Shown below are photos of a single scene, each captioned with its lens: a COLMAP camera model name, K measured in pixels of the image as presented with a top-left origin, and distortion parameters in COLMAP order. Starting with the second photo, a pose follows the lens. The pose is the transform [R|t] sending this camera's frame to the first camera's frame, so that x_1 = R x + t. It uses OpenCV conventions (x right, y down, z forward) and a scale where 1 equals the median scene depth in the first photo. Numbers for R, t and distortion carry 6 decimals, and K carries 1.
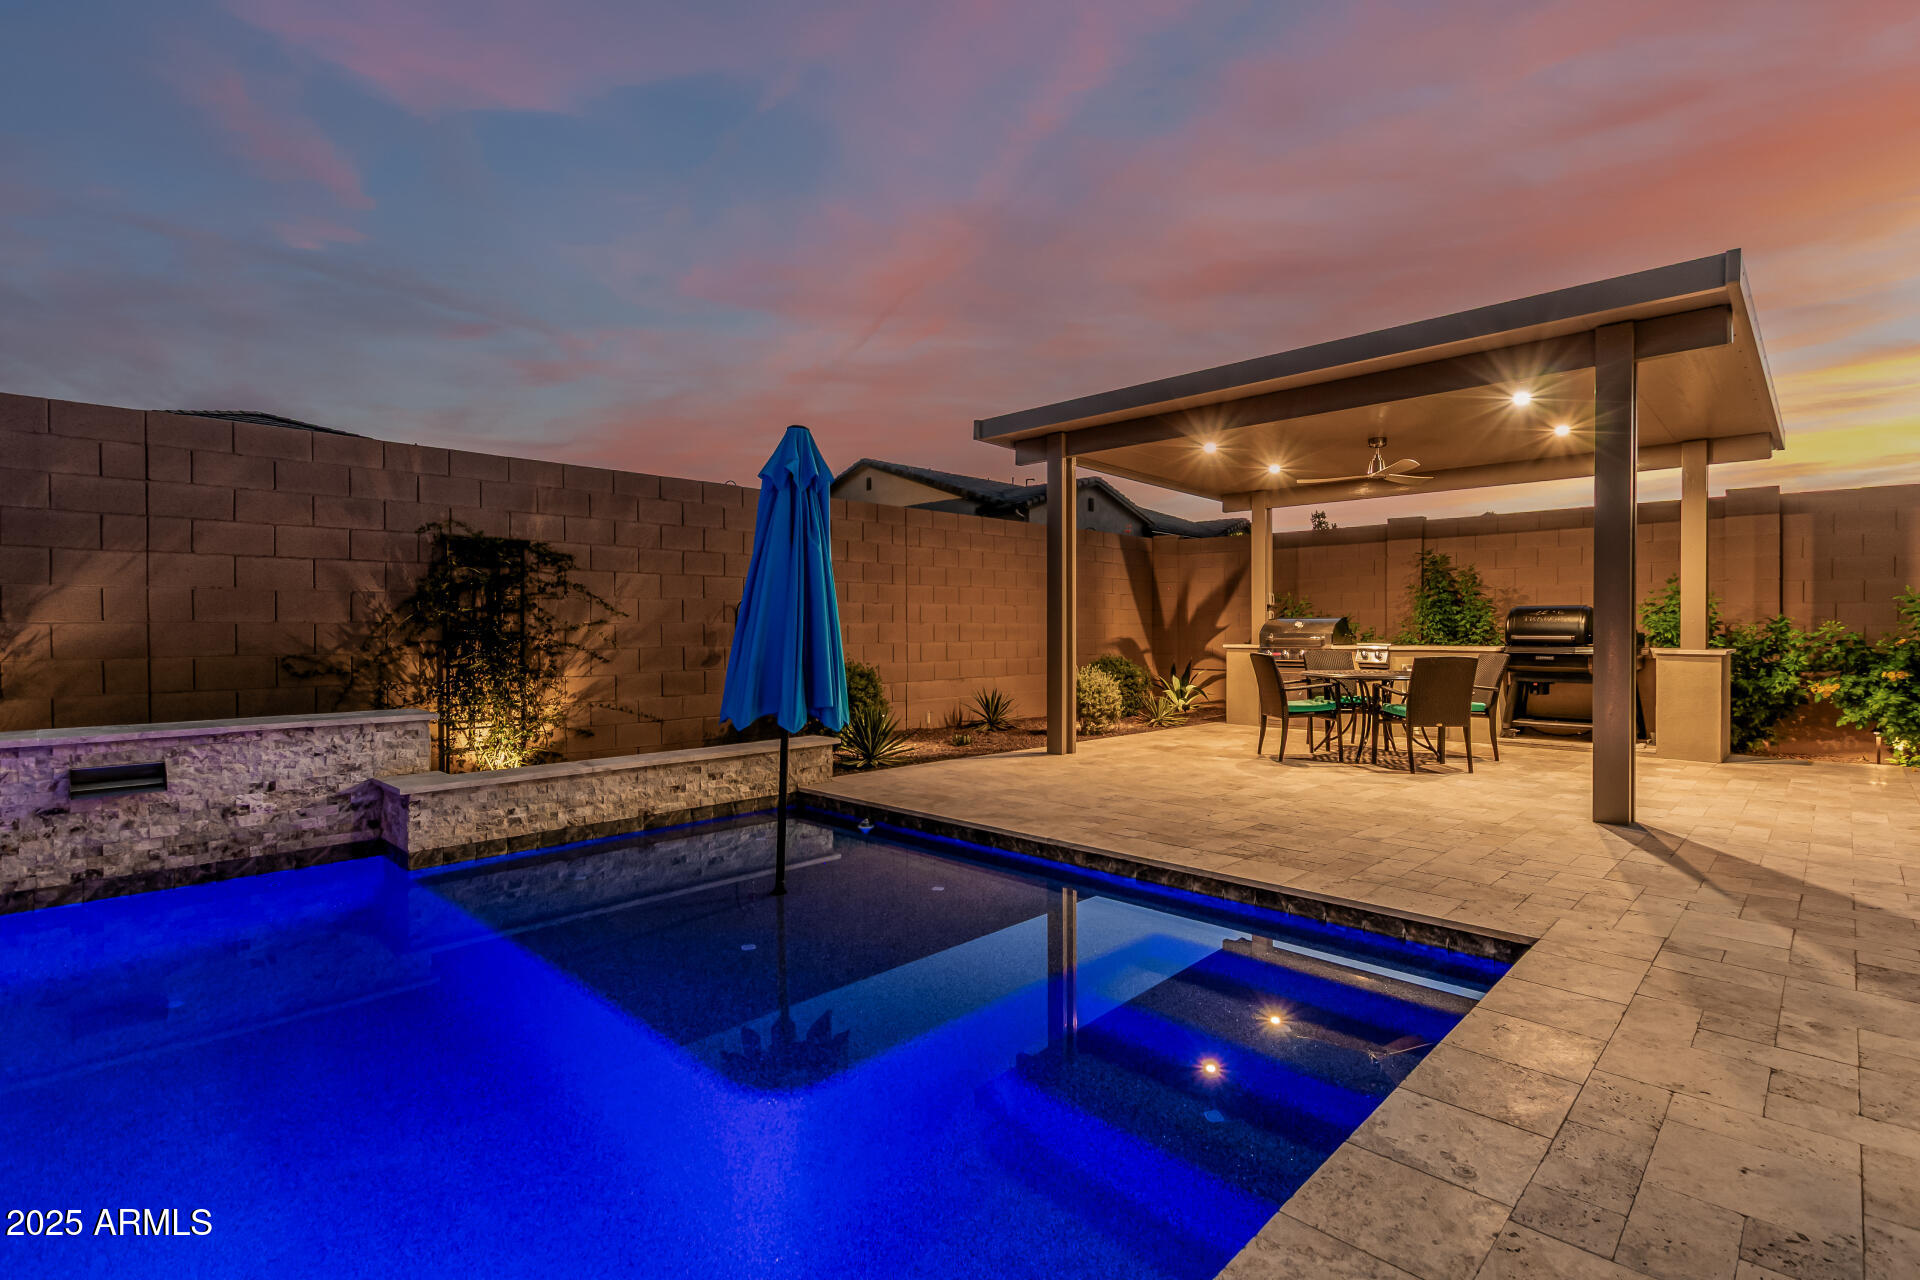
lens RADIAL K [[894.2, 0, 973.7], [0, 894.2, 636.1], [0, 0, 1]] dist [0.022036, -0.013026]
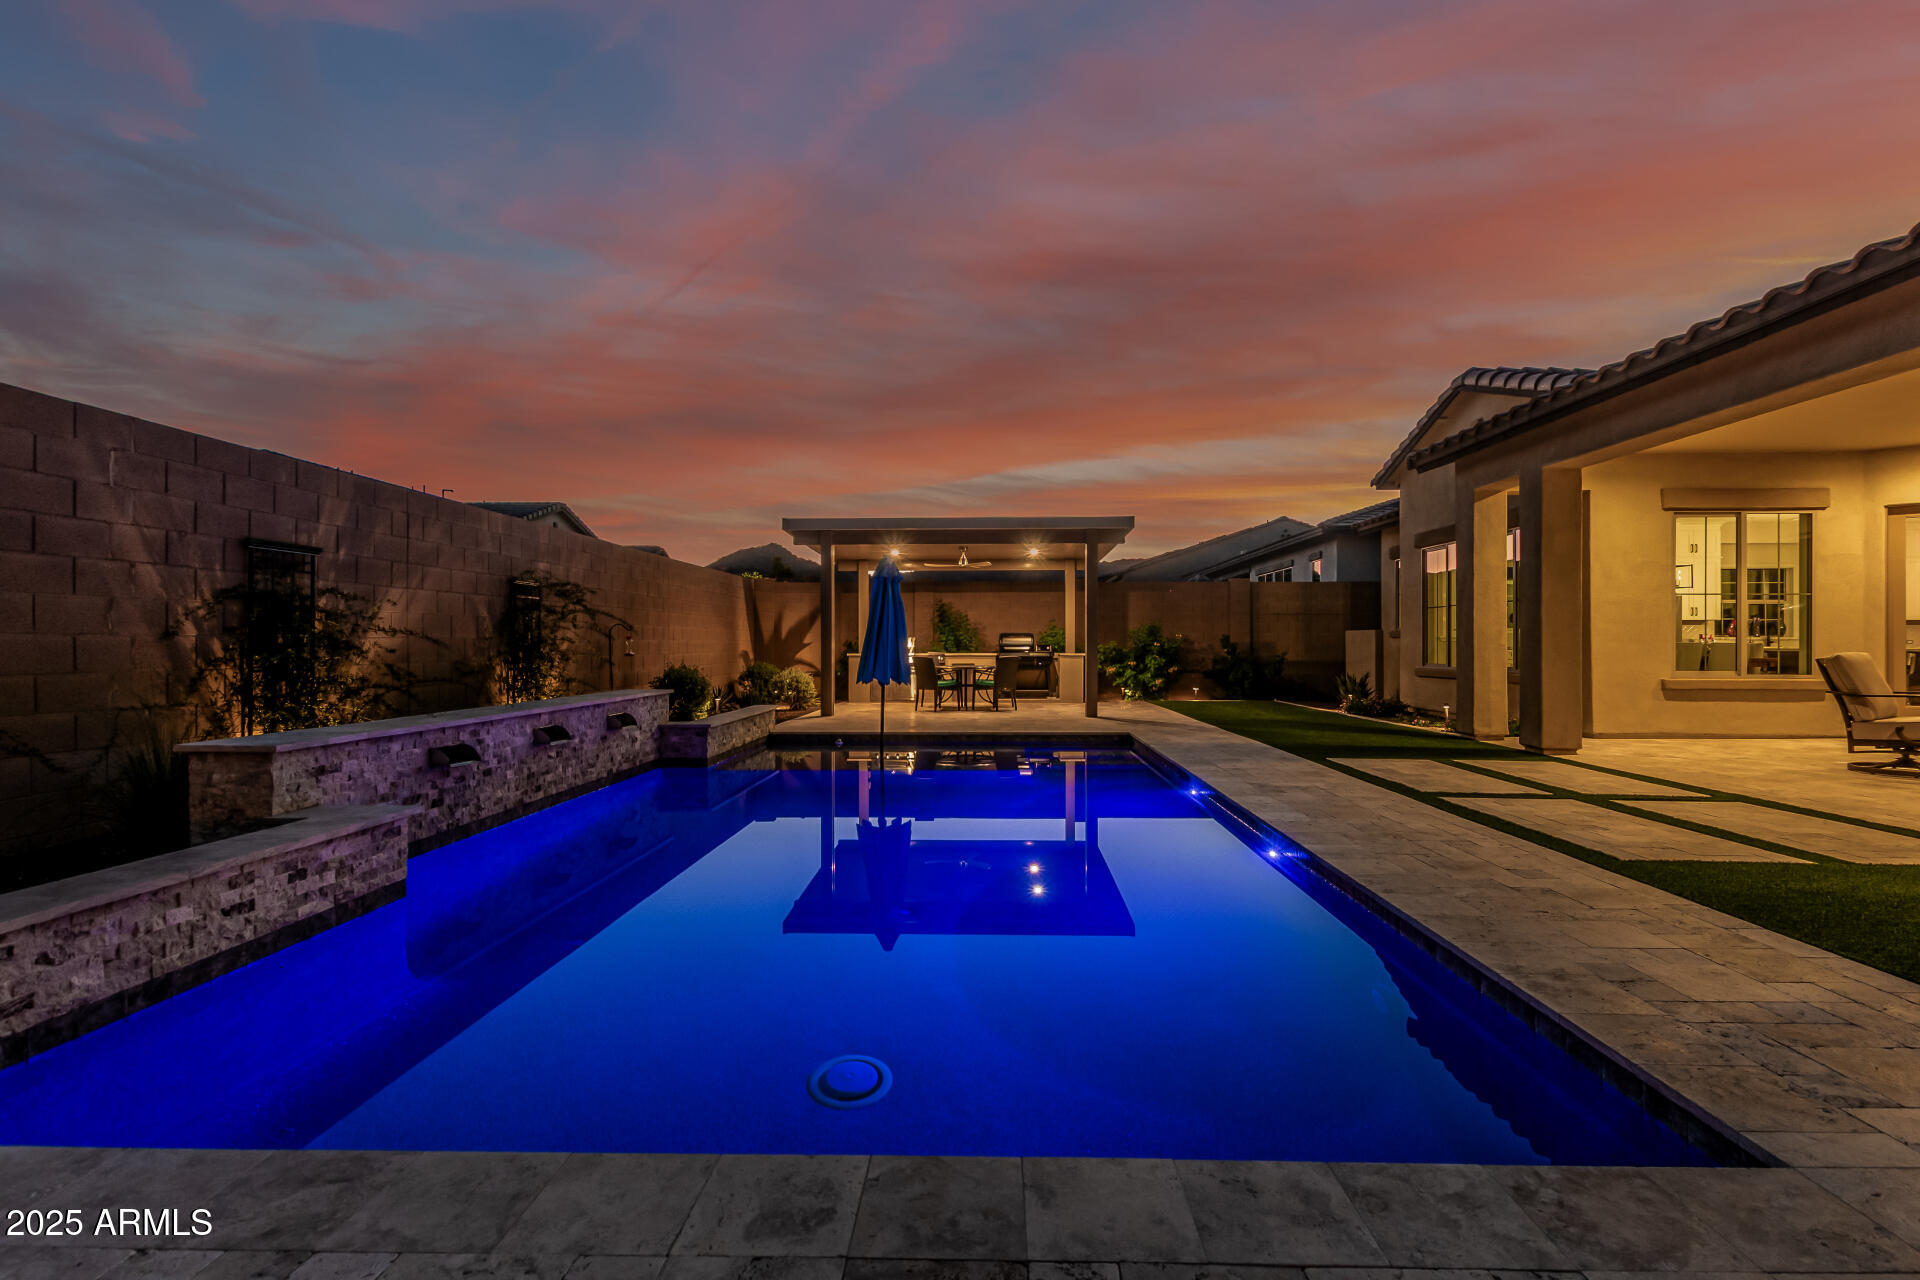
lens RADIAL K [[894.2, 0, 973.7], [0, 894.2, 636.1], [0, 0, 1]] dist [0.022036, -0.013026]
pose [[0.739195, 0.007623, 0.673449, -1.038071], [0.005029, 0.999846, -0.016838, 0.009418], [-0.673473, 0.015834, 0.739042, -0.564223]]
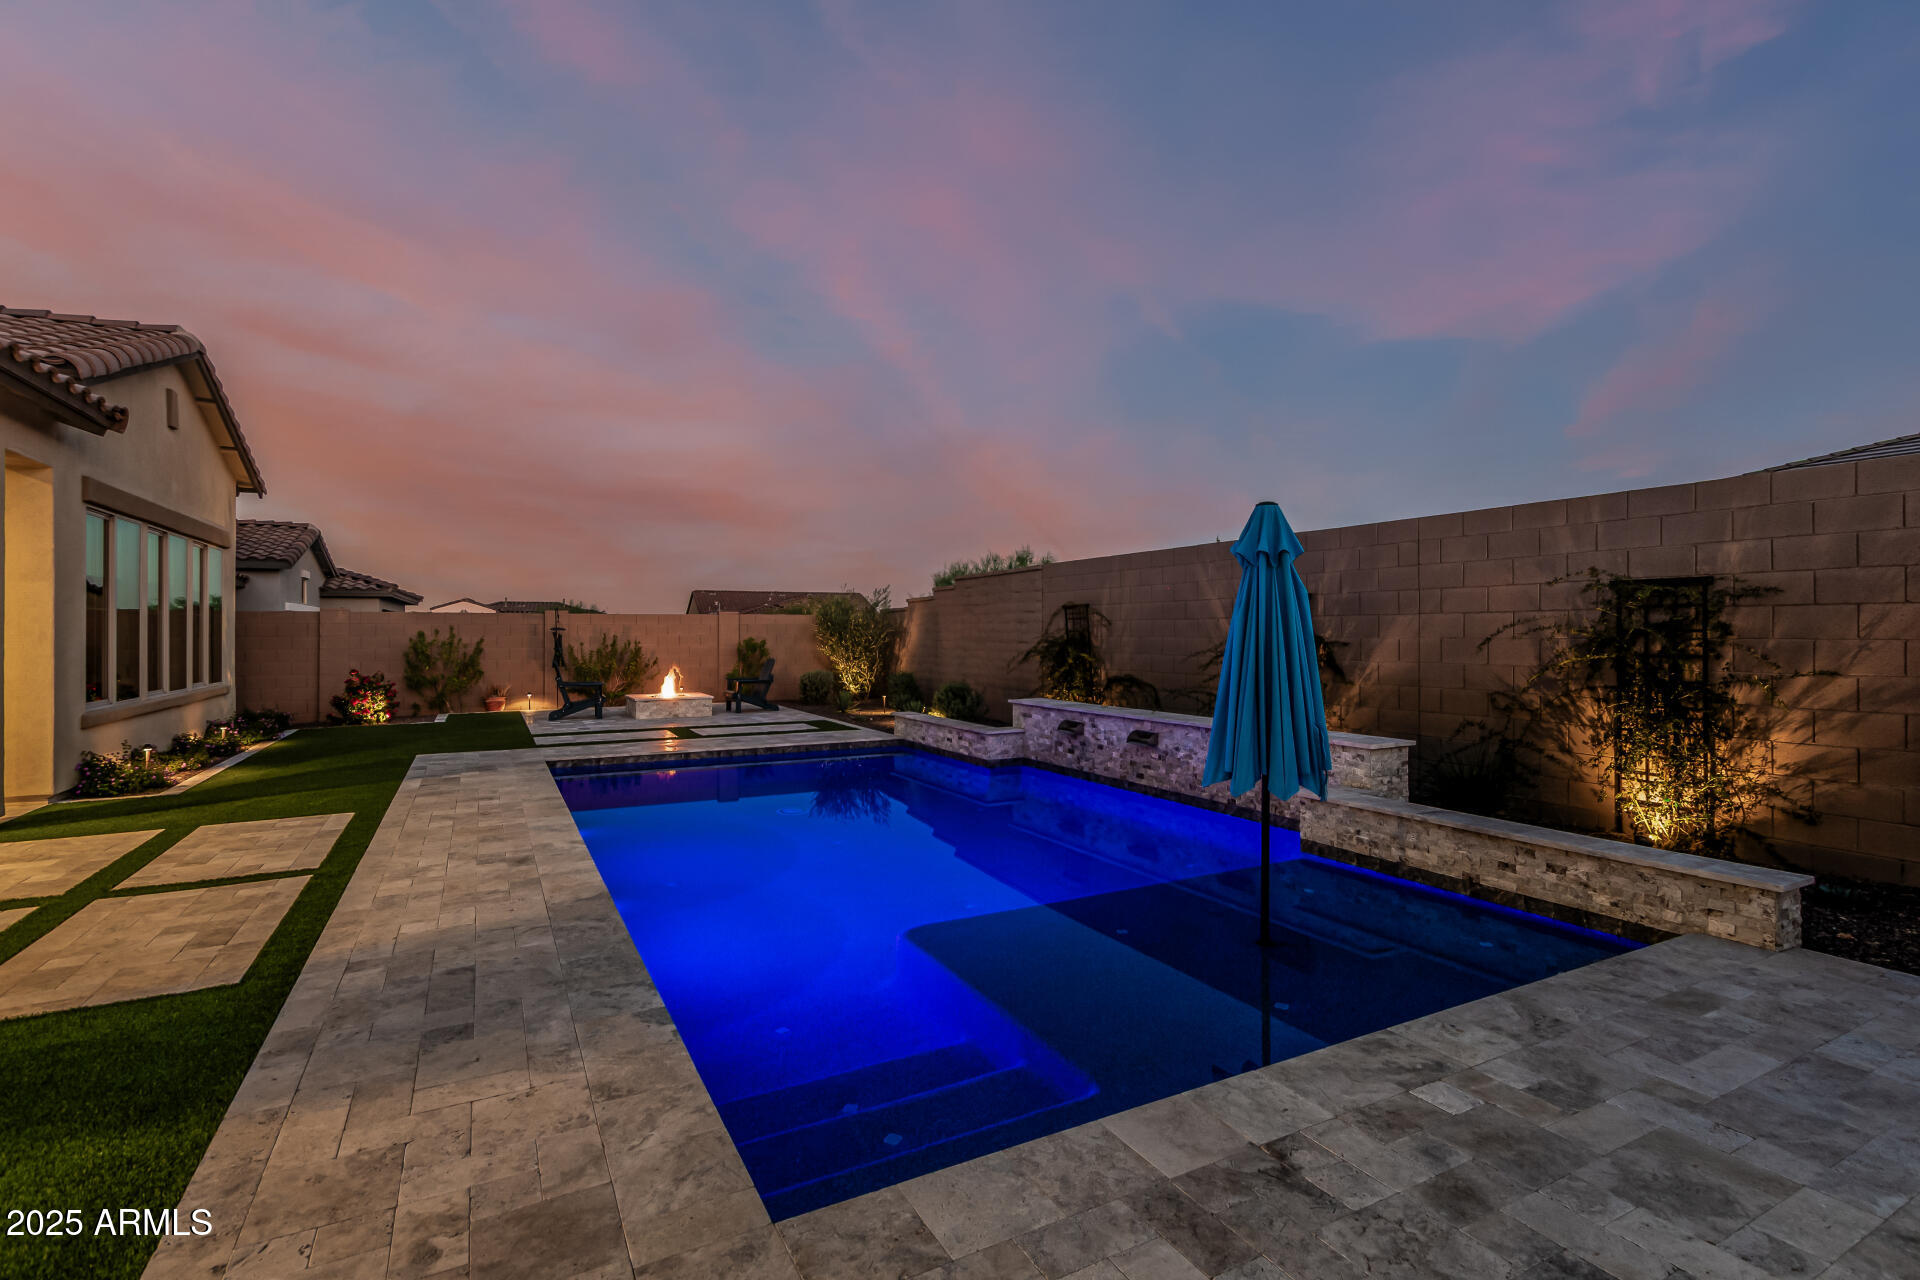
lens RADIAL K [[894.2, 0, 973.7], [0, 894.2, 636.1], [0, 0, 1]] dist [0.022036, -0.013026]
pose [[-0.298293, 0.005412, -0.954459, 0.584911], [-0.007449, 0.999940, 0.007998, -0.054887], [0.954445, 0.009495, -0.298235, 0.638314]]
